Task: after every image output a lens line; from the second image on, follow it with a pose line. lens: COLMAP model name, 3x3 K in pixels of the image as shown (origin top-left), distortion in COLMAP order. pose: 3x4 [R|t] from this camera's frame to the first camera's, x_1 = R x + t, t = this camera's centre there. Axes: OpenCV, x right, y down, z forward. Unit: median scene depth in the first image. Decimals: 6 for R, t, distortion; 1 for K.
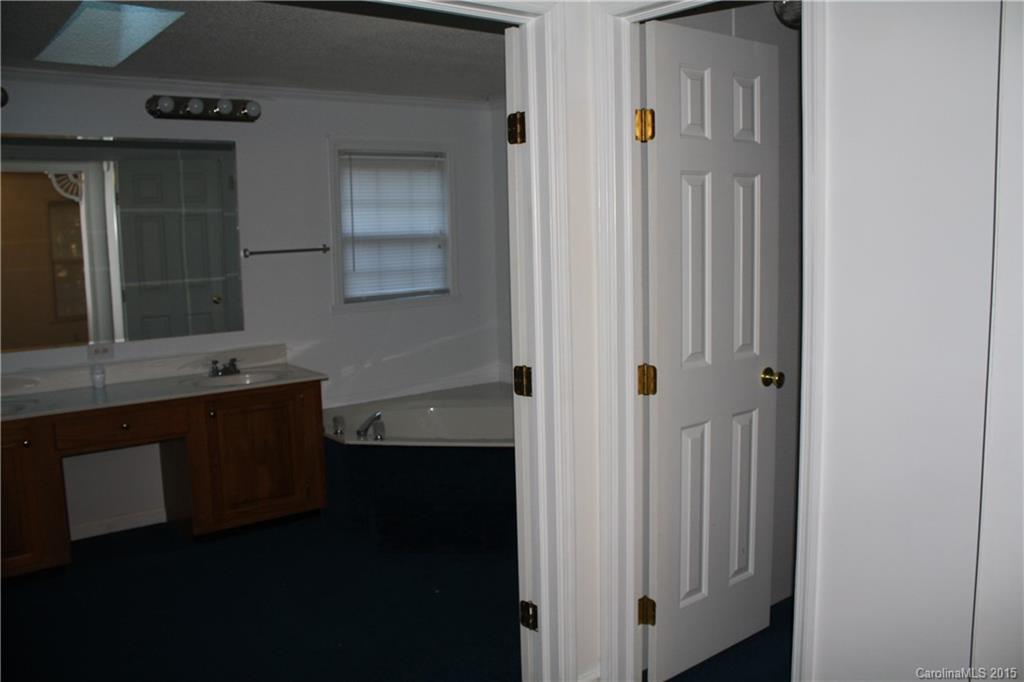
lens RADIAL K [[848.9, 0, 511.1], [0, 848.9, 342.6], [0, 0, 1]] dist [-0.151565, 0.117811]
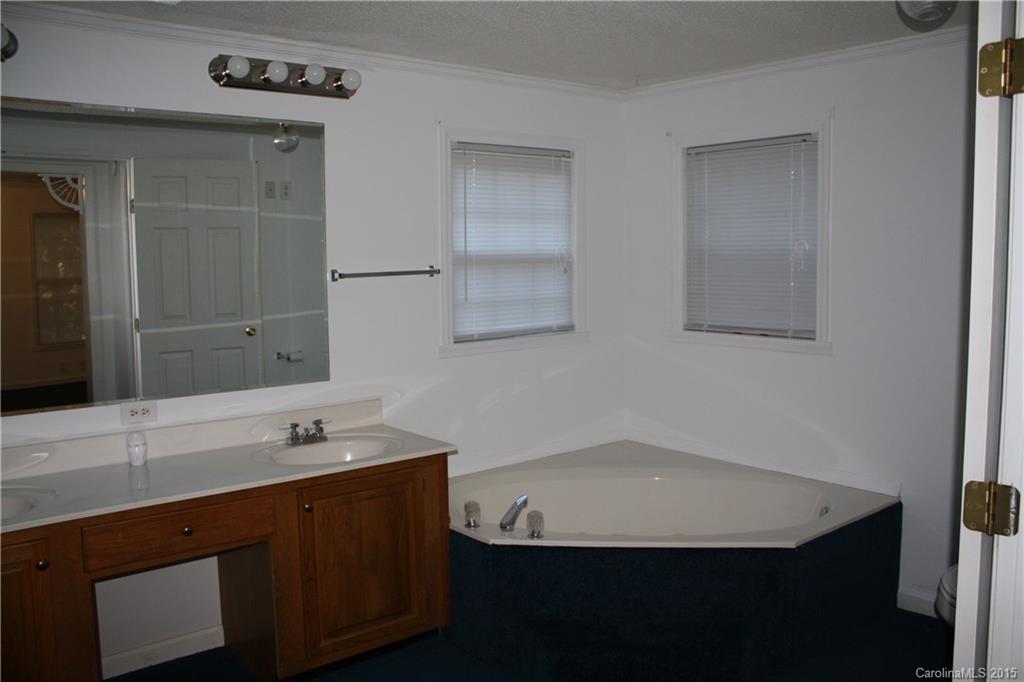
lens RADIAL K [[848.9, 0, 515.6], [0, 848.9, 338.9], [0, 0, 1]] dist [-0.151565, 0.117811]
pose [[0.999333, 0.008375, 0.035556, -0.188099], [-0.007202, 0.999430, -0.032997, -0.028595], [-0.035812, 0.032719, 0.998823, 0.260555]]
